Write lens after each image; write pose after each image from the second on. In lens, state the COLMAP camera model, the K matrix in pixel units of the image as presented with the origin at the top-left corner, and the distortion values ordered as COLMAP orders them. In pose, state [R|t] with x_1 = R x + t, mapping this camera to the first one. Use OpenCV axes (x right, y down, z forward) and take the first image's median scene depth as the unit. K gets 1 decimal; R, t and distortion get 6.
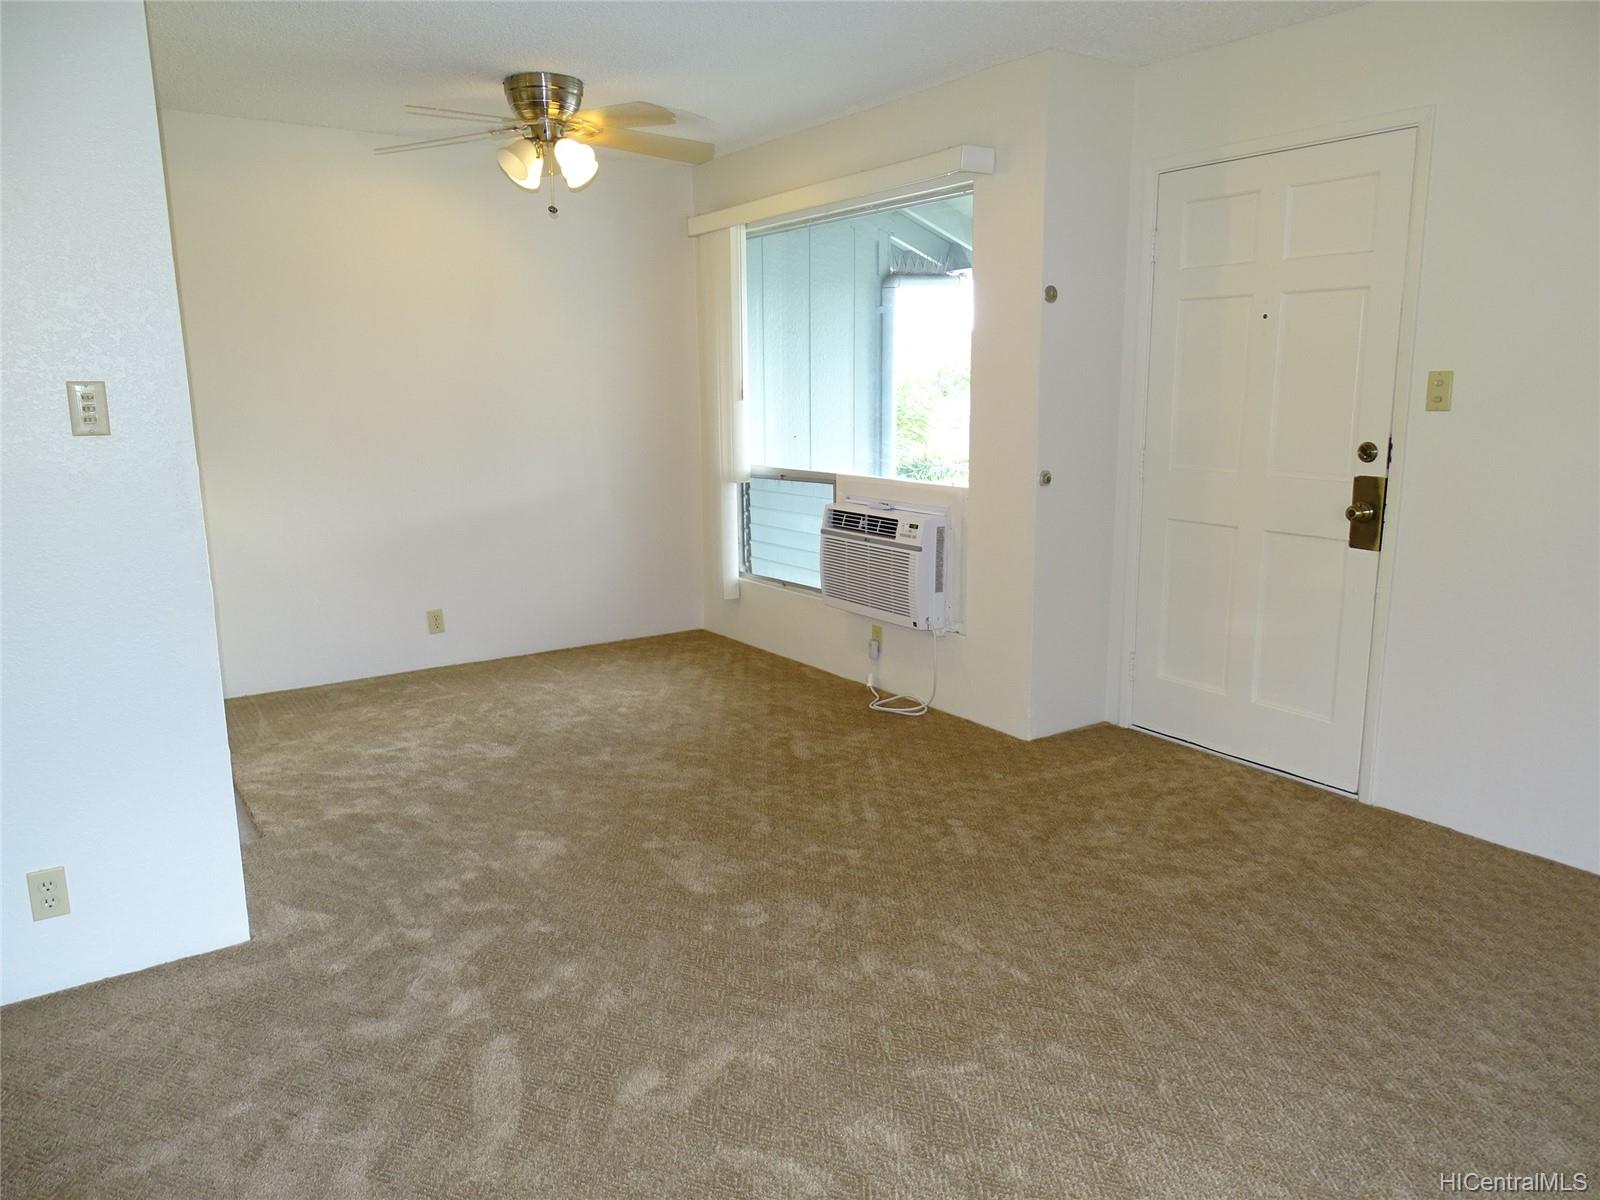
lens RADIAL K [[1160.9, 0, 800.3], [0, 1160.9, 597.3], [0, 0, 1]] dist [0.026028, -0.003442]
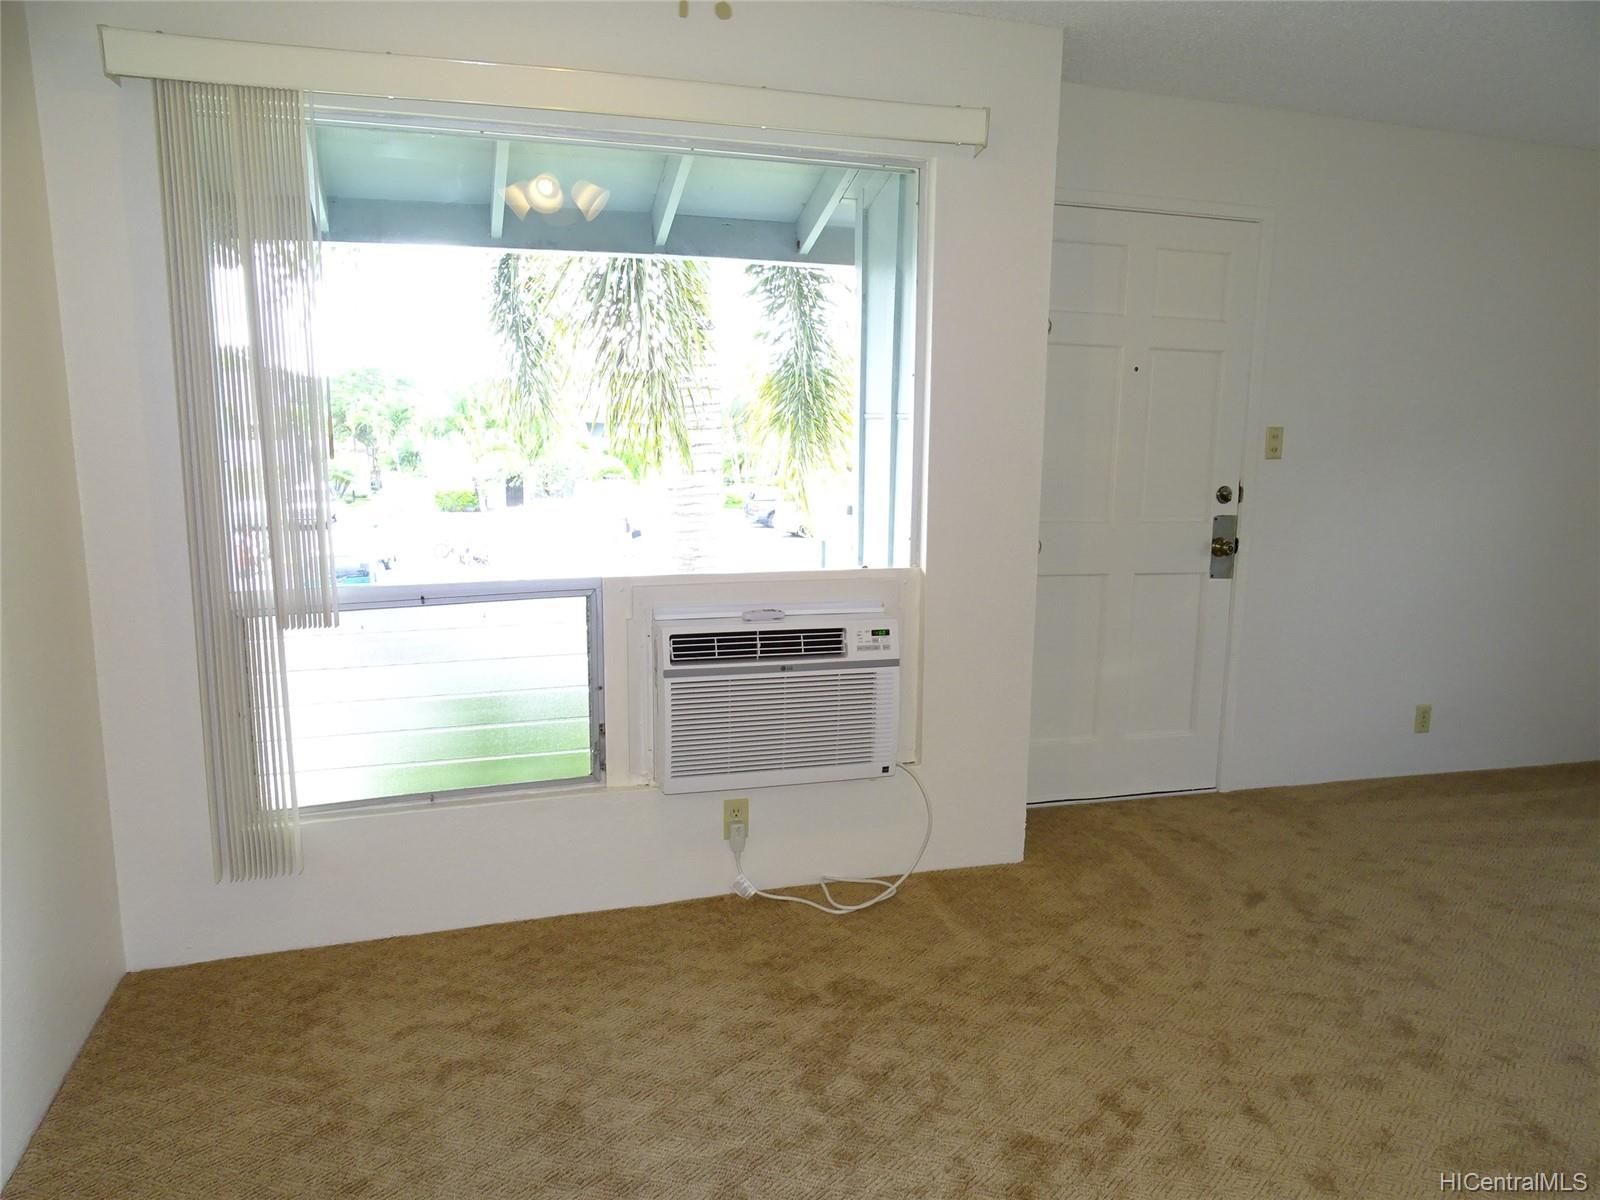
lens RADIAL K [[1160.9, 0, 802.9], [0, 1160.9, 610.2], [0, 0, 1]] dist [0.026028, -0.003442]
pose [[0.256511, -0.142096, 0.956039, -0.578931], [0.157381, 0.982074, 0.103740, -0.154205], [-0.953642, 0.123852, 0.274276, 0.855672]]
